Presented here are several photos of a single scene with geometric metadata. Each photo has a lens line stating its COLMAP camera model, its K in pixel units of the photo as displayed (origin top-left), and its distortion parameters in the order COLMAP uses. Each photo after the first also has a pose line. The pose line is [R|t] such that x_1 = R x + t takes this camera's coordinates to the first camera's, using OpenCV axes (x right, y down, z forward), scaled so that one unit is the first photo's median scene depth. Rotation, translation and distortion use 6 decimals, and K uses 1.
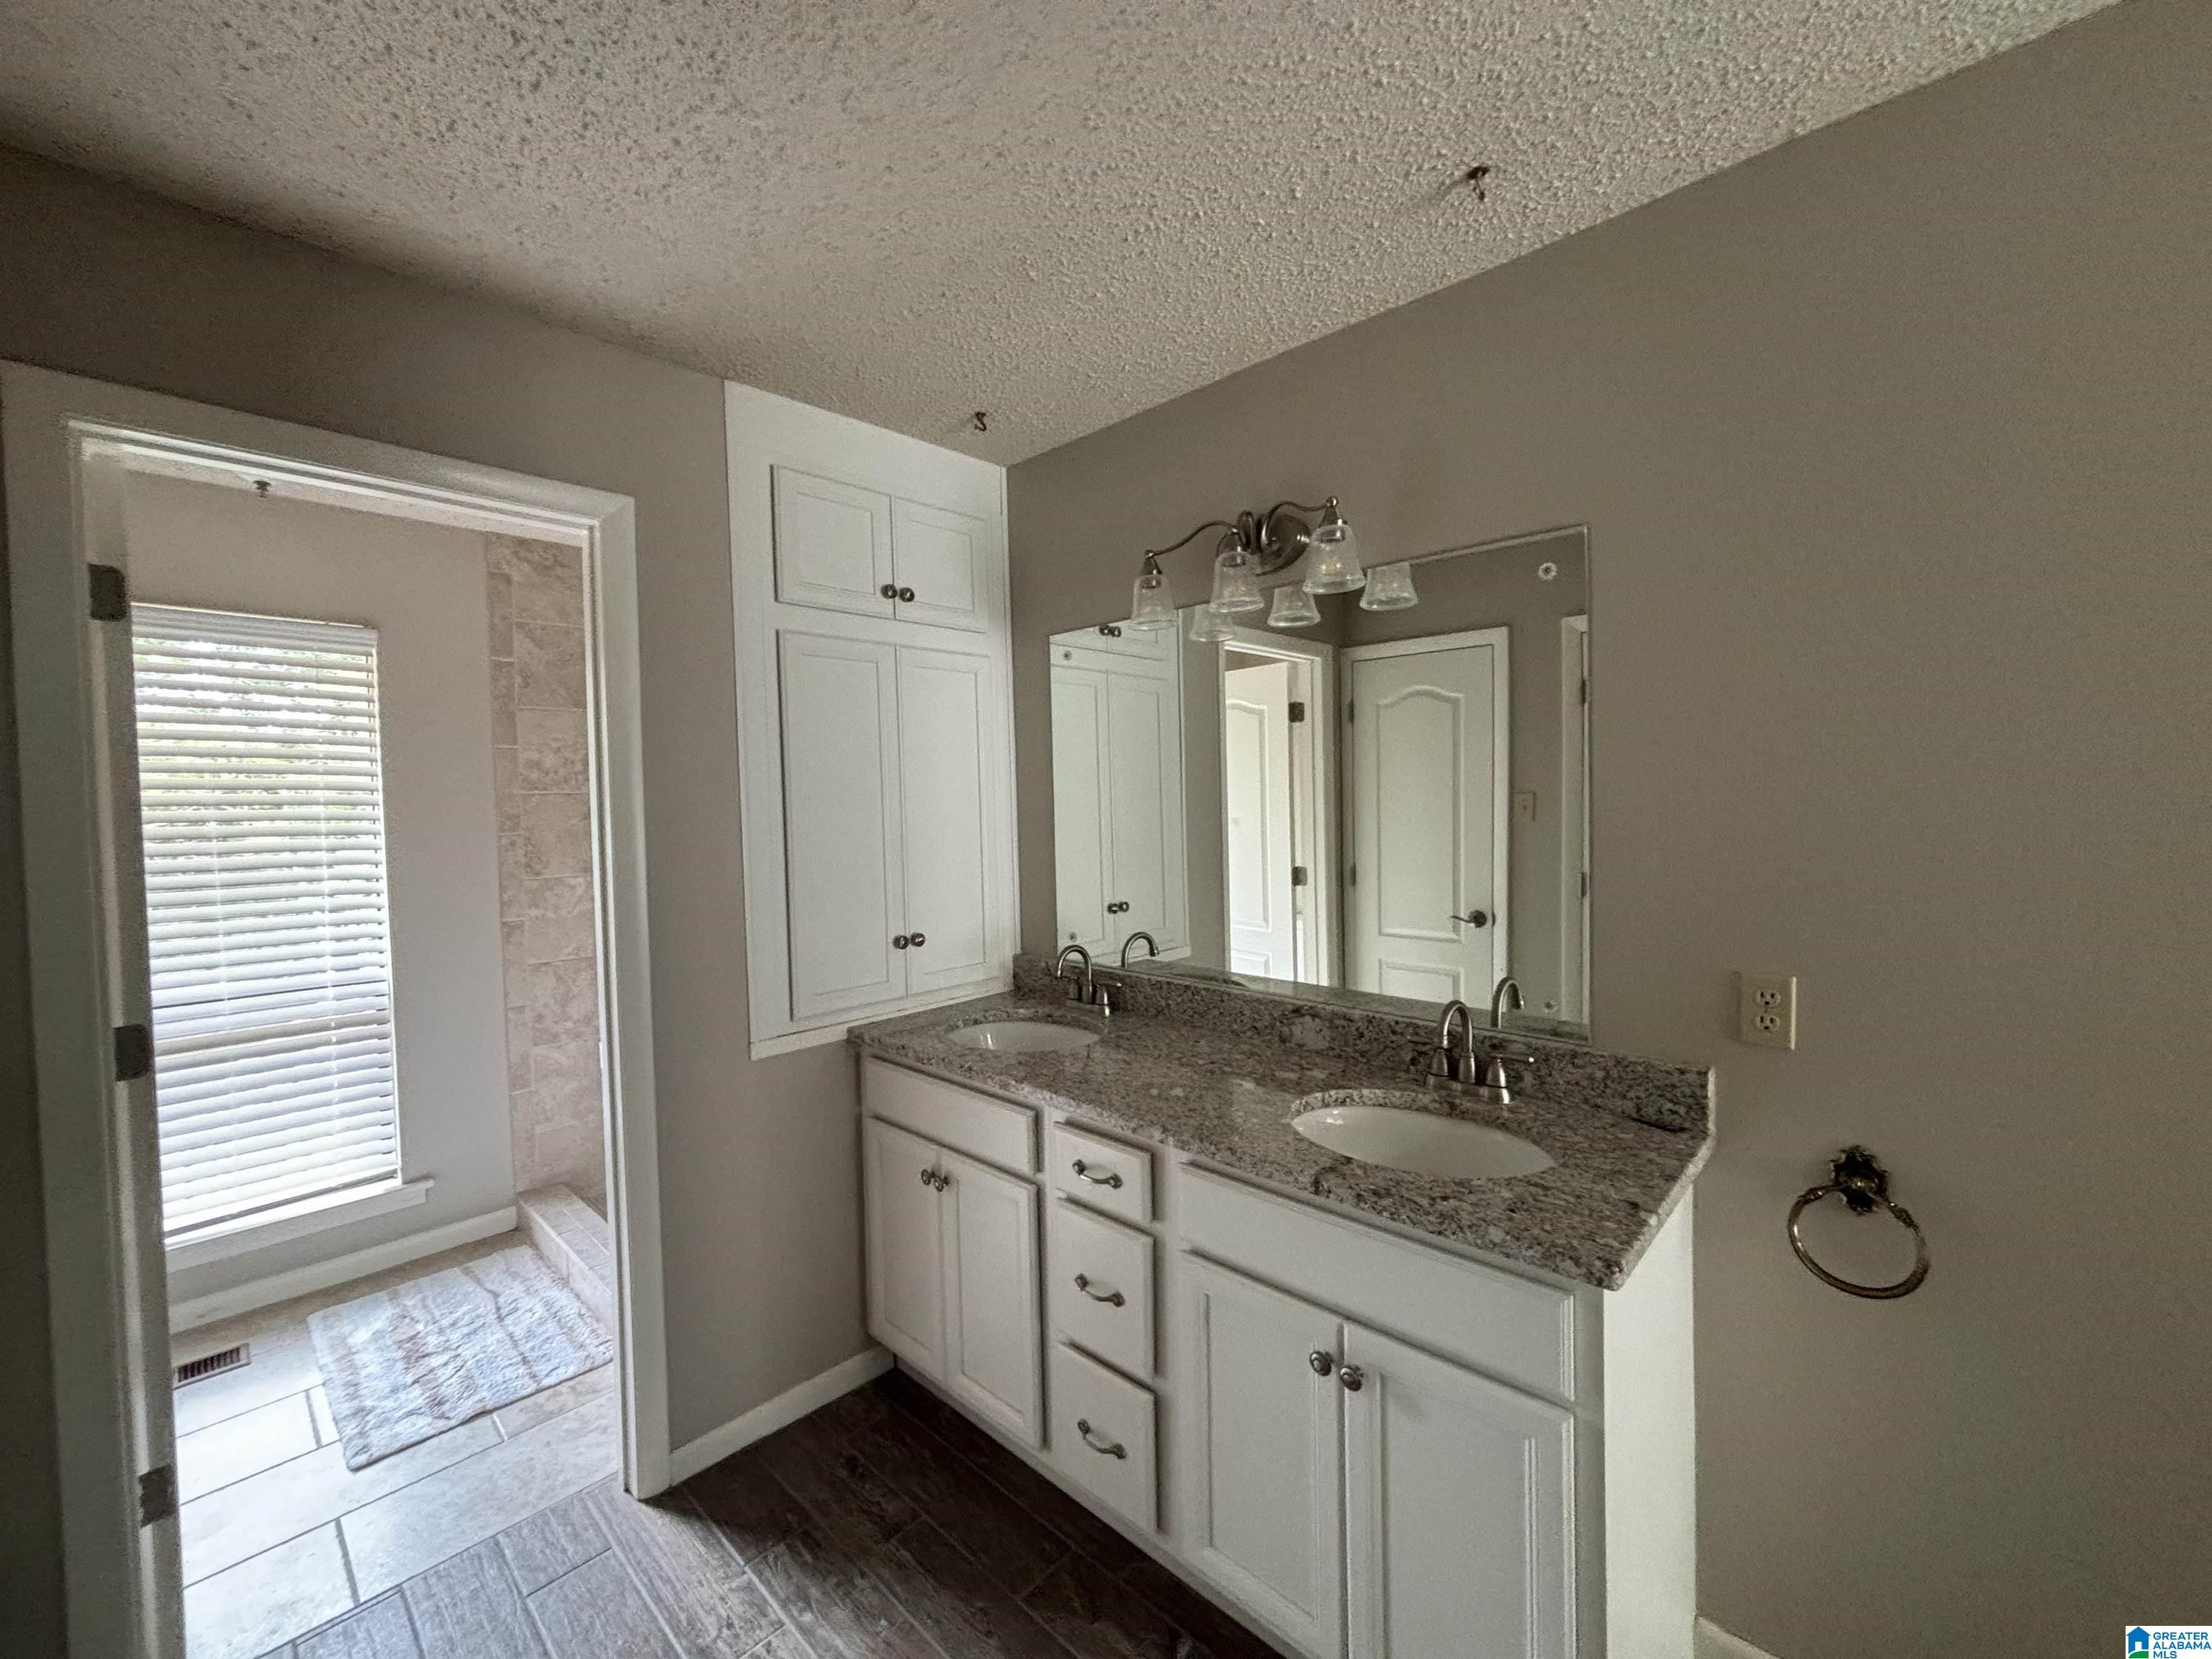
lens RADIAL K [[899.4, 0, 1101.4], [0, 899.4, 836.5], [0, 0, 1]] dist [0.000139, -0.001830]
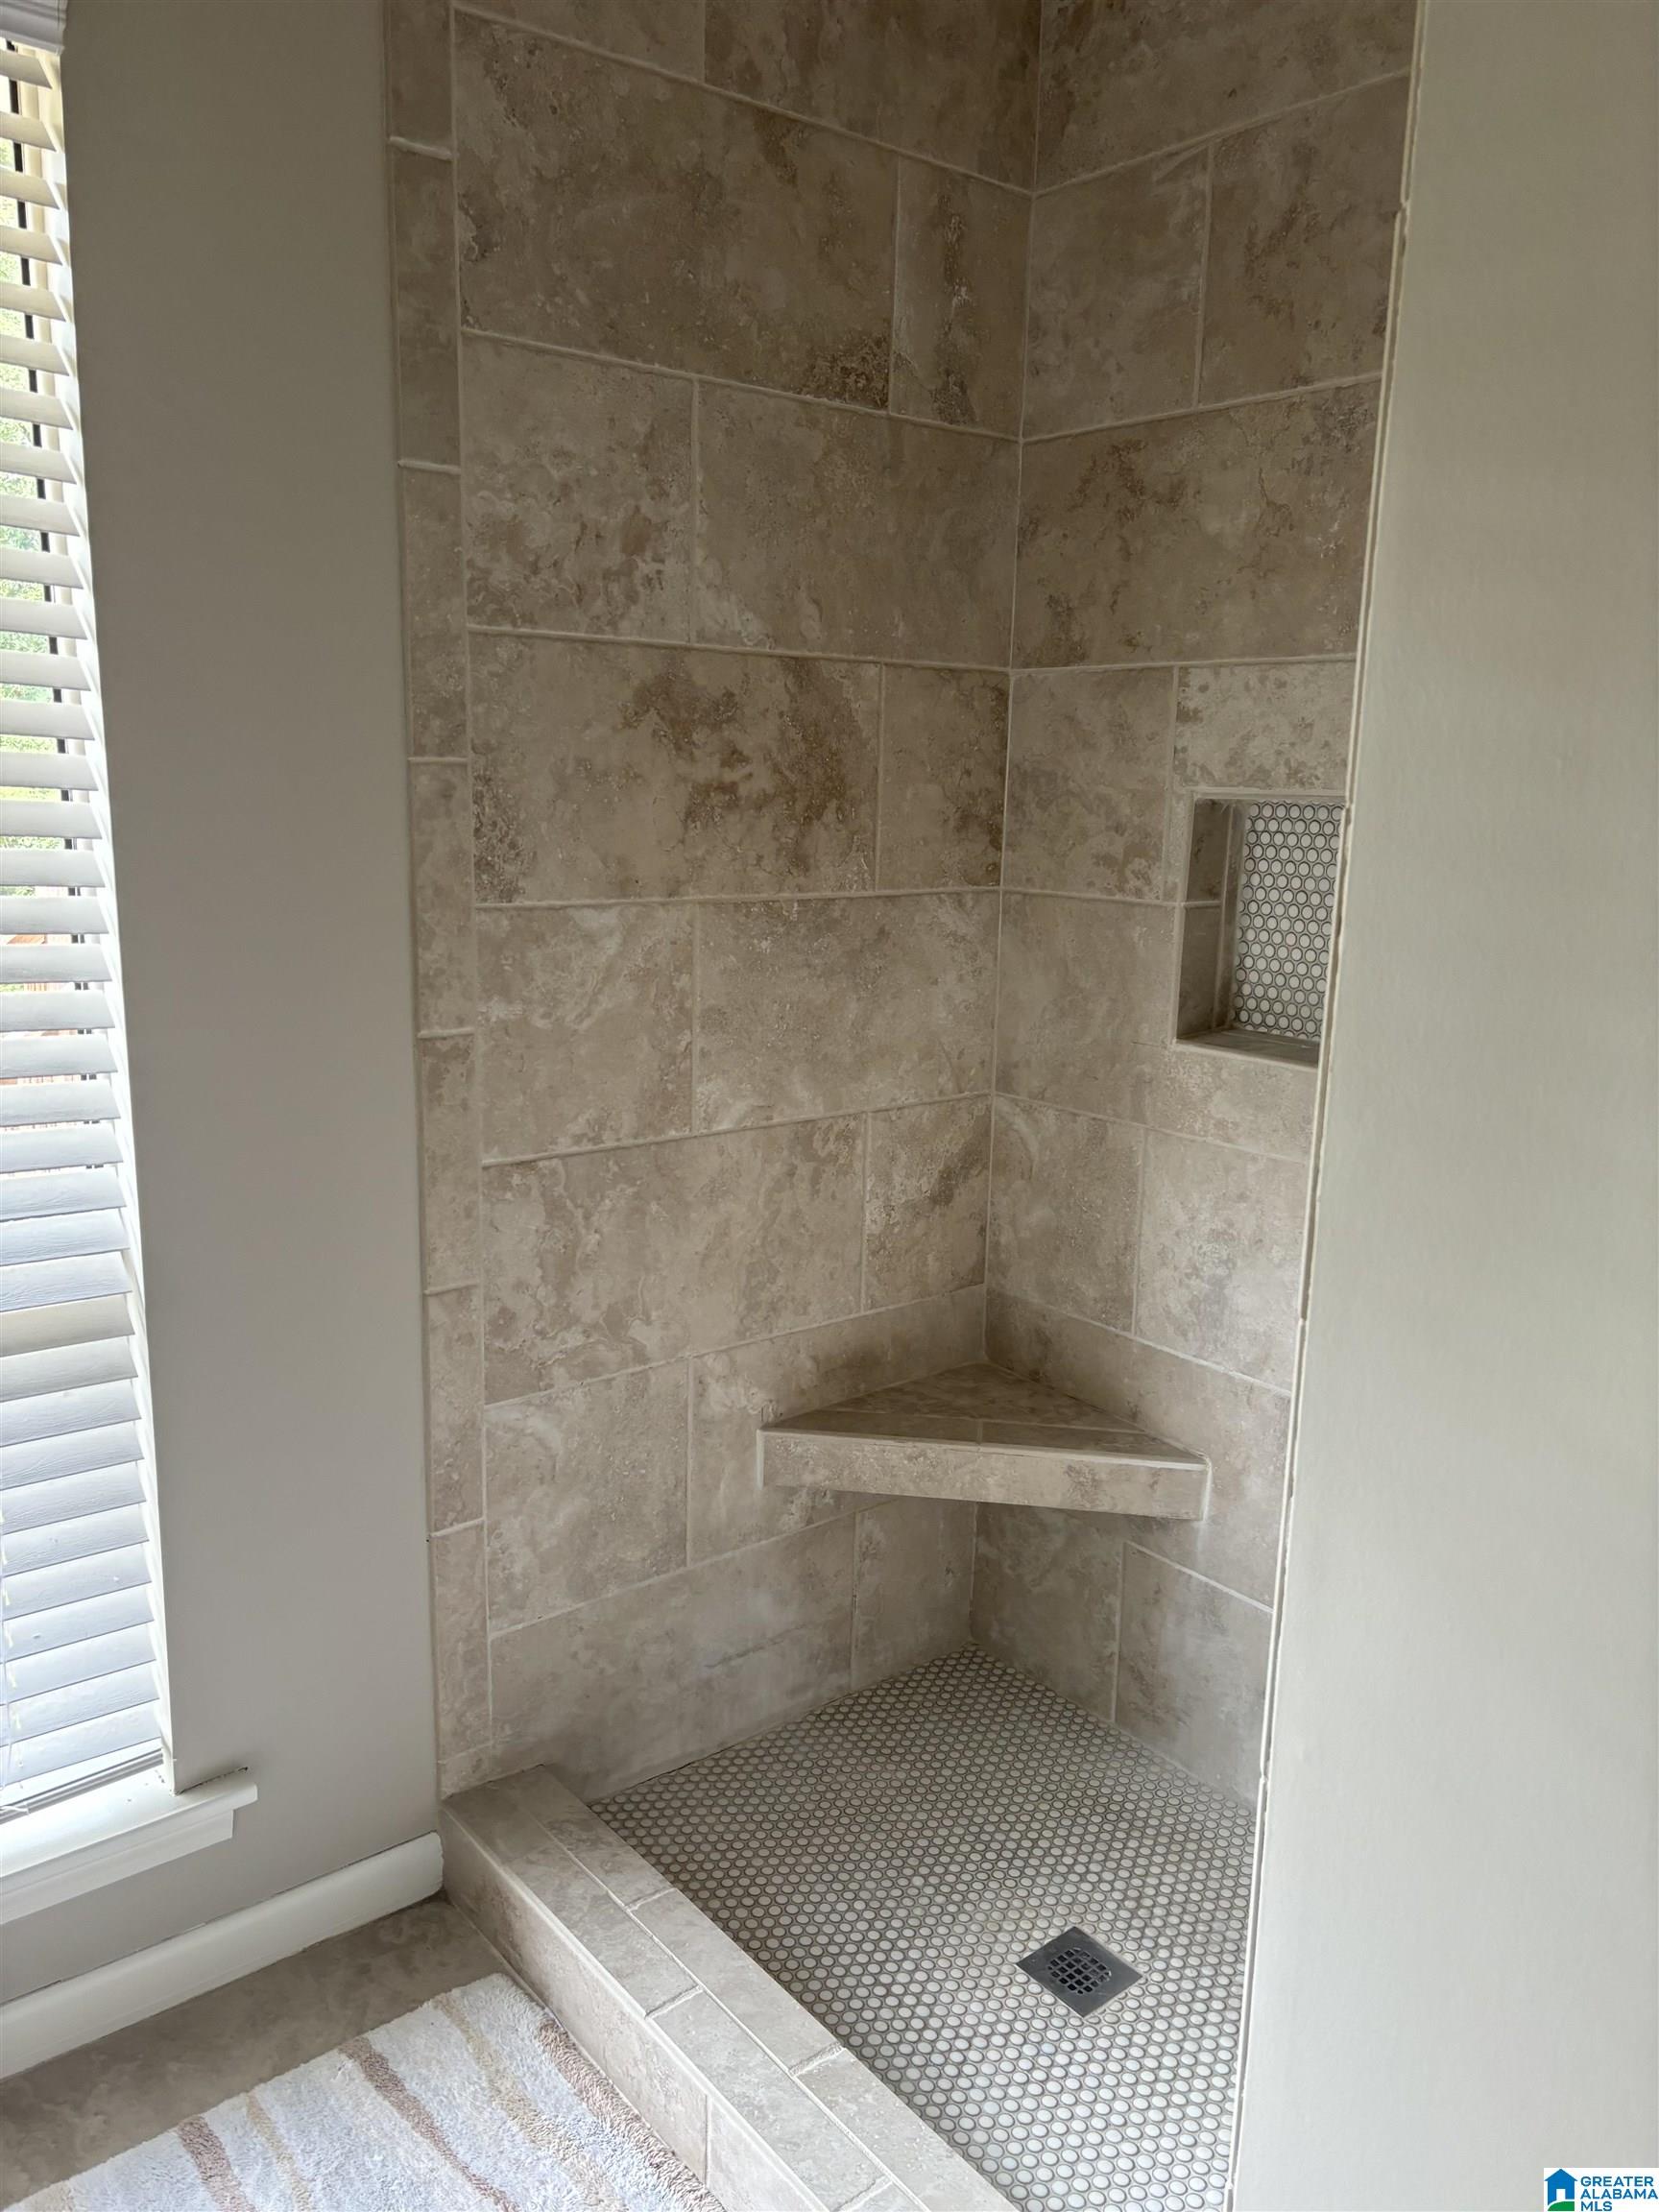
lens RADIAL K [[1695.0, 0, 842.0], [0, 1695.0, 1144.5], [0, 0, 1]] dist [0.031260, -0.025423]
pose [[0.990291, 0.074194, -0.117552, -0.436392], [-0.051535, 0.981342, 0.185237, 0.011582], [0.129102, -0.177381, 0.975638, 0.412563]]
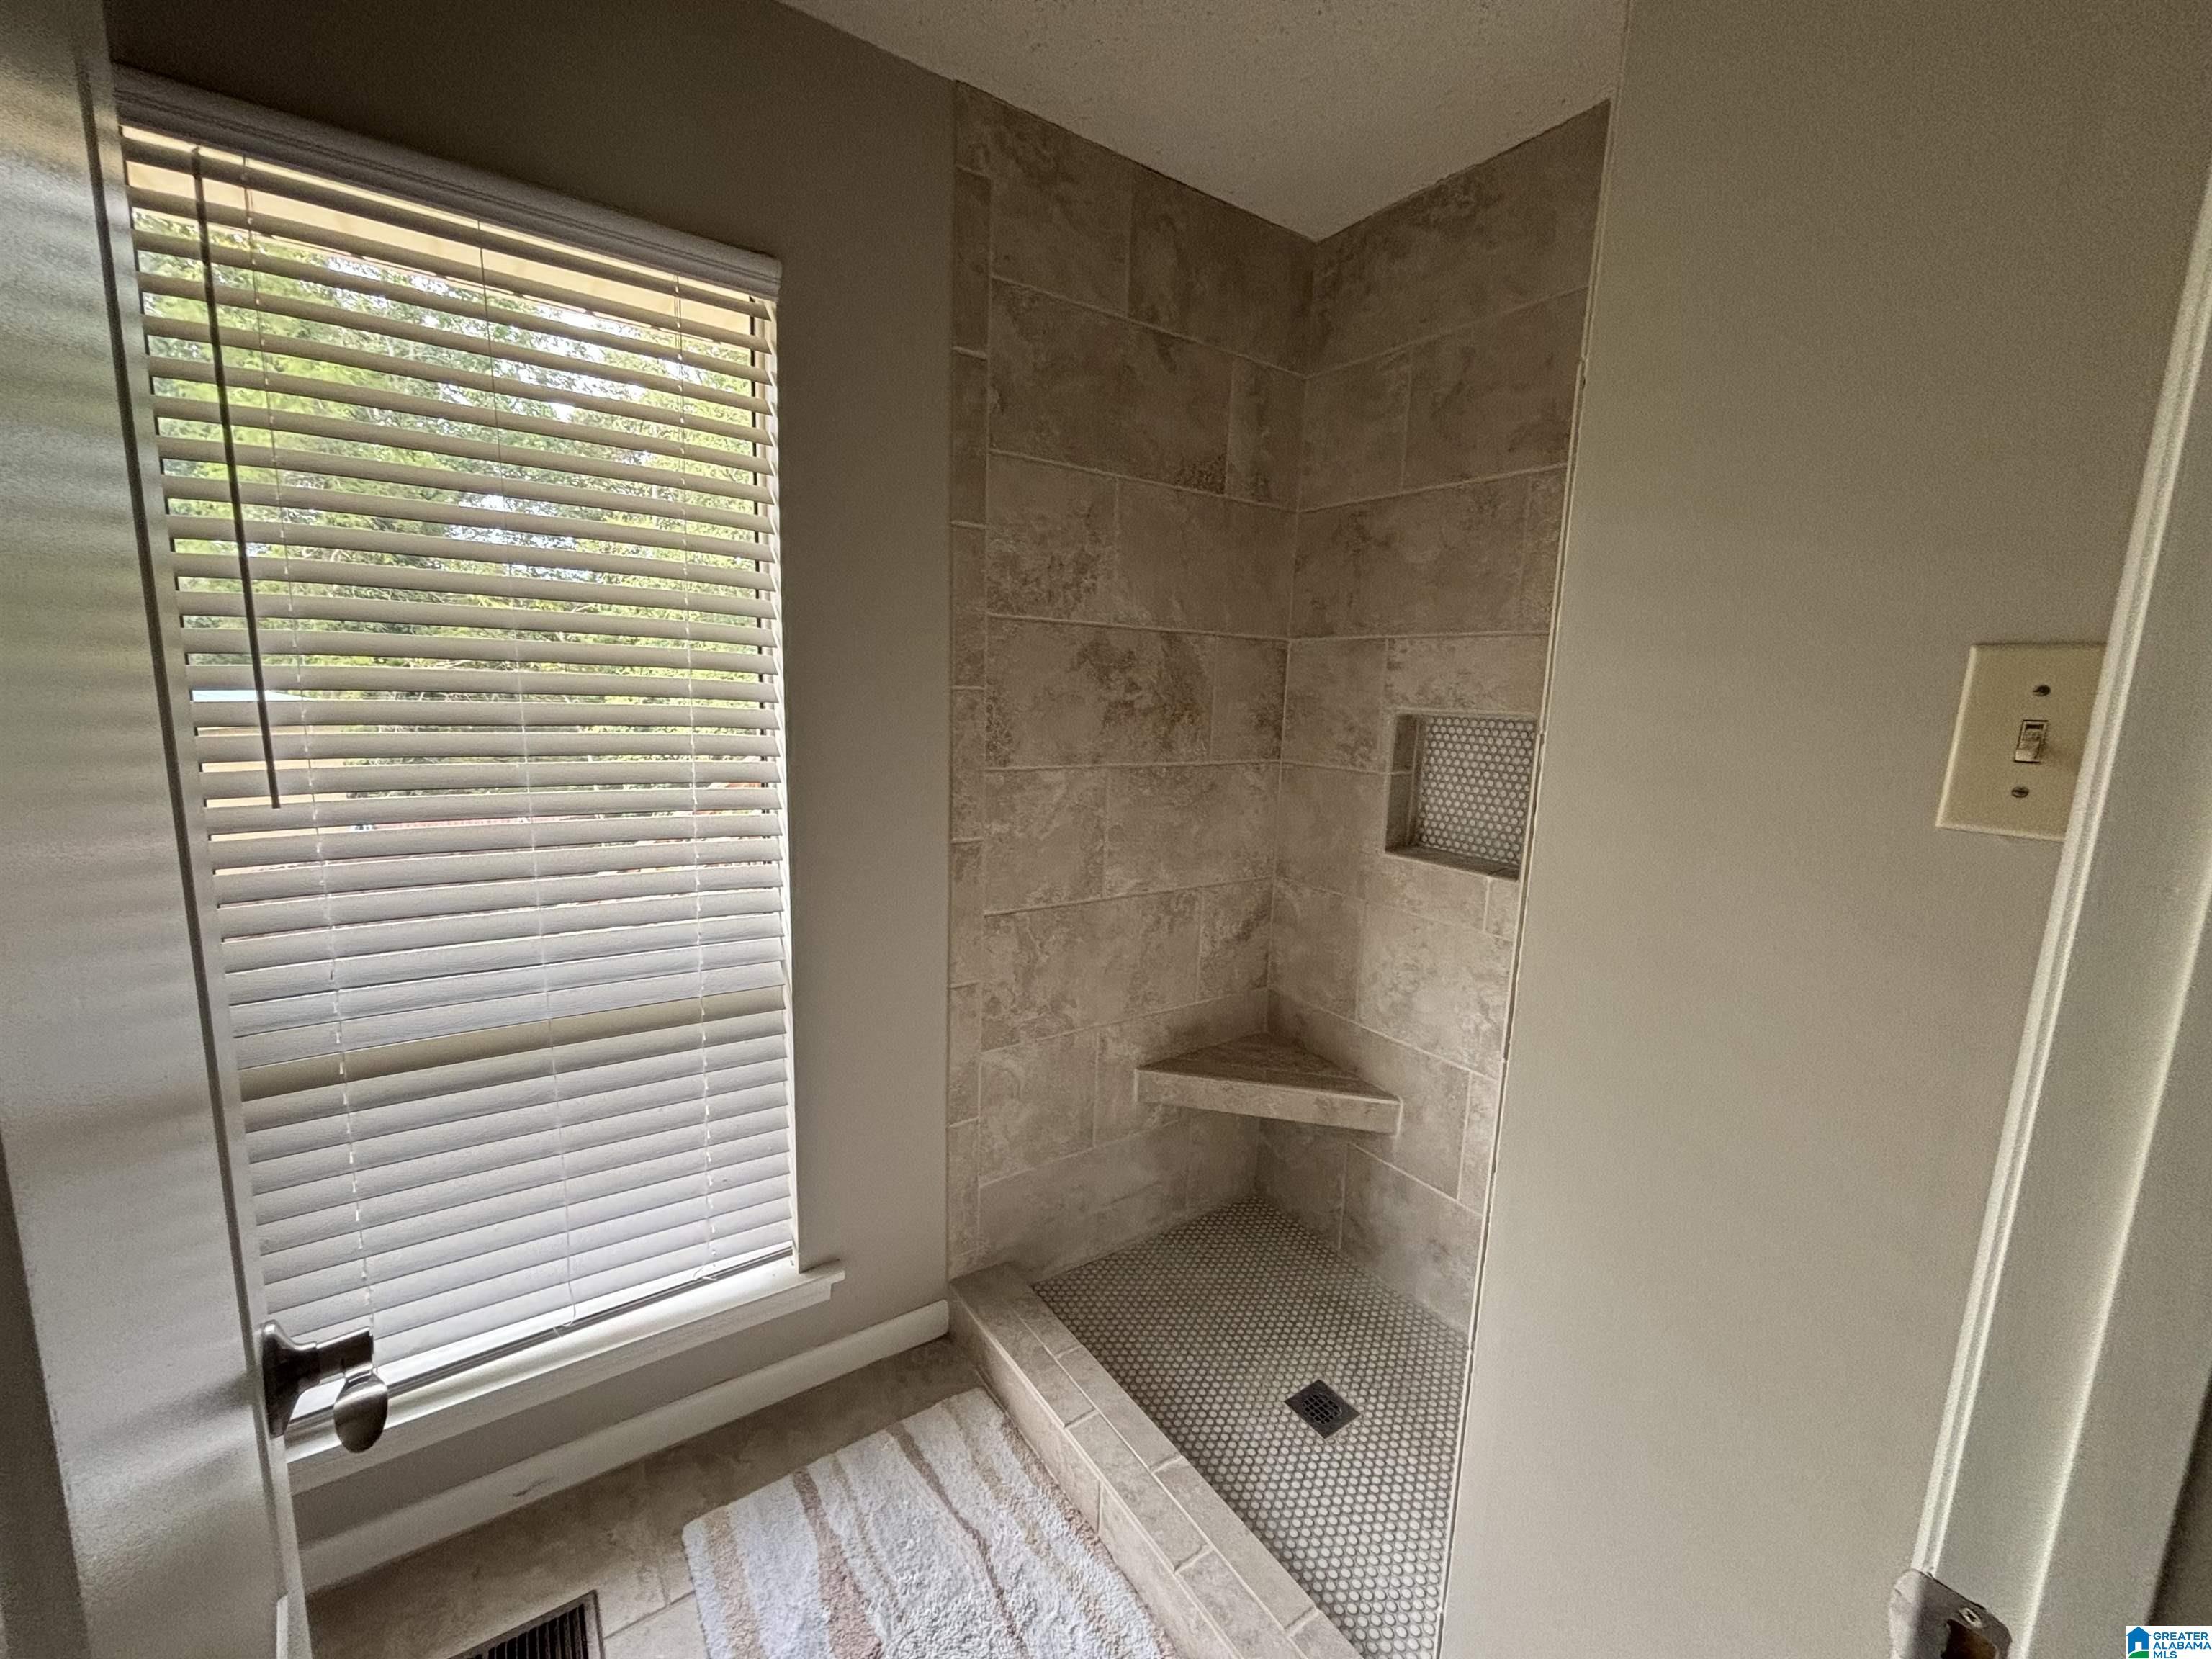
lens RADIAL K [[899.4, 0, 1114.2], [0, 899.4, 839.7], [0, 0, 1]] dist [0.000139, -0.001830]
pose [[0.978537, 0.089522, -0.185609, -0.454995], [-0.064481, 0.988495, 0.136819, 0.008585], [0.195722, -0.121914, 0.973052, 0.461765]]
